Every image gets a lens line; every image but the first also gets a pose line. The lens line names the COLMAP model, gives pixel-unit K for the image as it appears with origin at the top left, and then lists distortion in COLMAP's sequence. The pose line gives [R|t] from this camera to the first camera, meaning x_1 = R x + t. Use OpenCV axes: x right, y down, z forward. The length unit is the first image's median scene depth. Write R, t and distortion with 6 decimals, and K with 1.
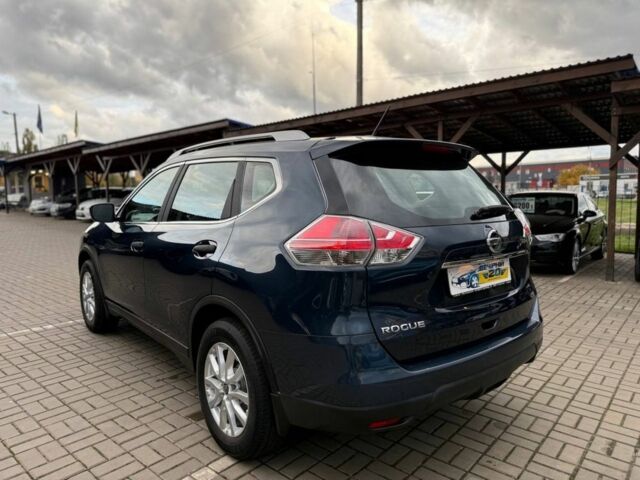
lens RADIAL K [[449.2, 0, 320.0], [0, 449.2, 240.0], [0, 0, 1]] dist [0.004162, 0.000852]
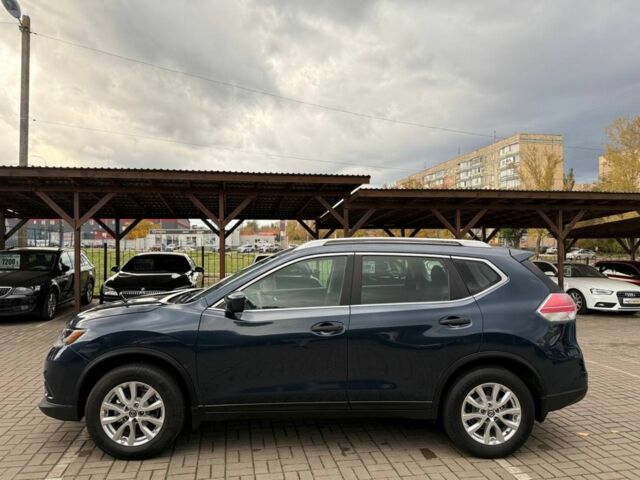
lens RADIAL K [[449.2, 0, 320.0], [0, 449.2, 240.0], [0, 0, 1]] dist [0.004162, 0.000852]
pose [[0.610679, 0.021096, 0.791597, -1.743676], [0.067153, 0.994665, -0.078313, -0.163795], [-0.789026, 0.100982, 0.606004, 0.478587]]
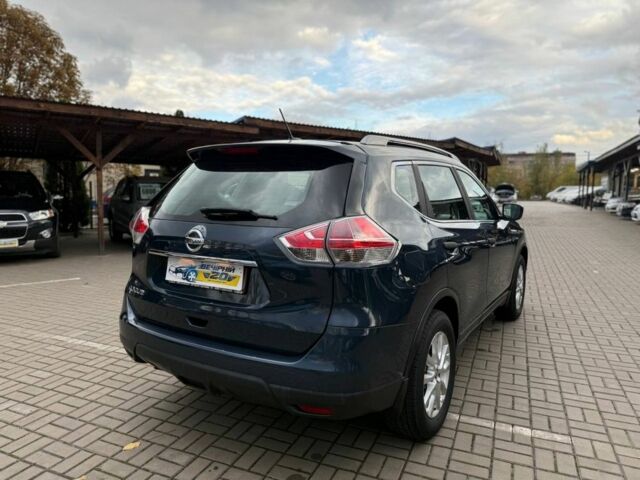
lens RADIAL K [[449.2, 0, 320.0], [0, 449.2, 240.0], [0, 0, 1]] dist [0.004162, 0.000852]
pose [[0.298291, 0.111184, -0.947977, 1.283977], [-0.091357, 0.991958, 0.087596, -0.100547], [0.950093, 0.060475, 0.306050, 0.866606]]
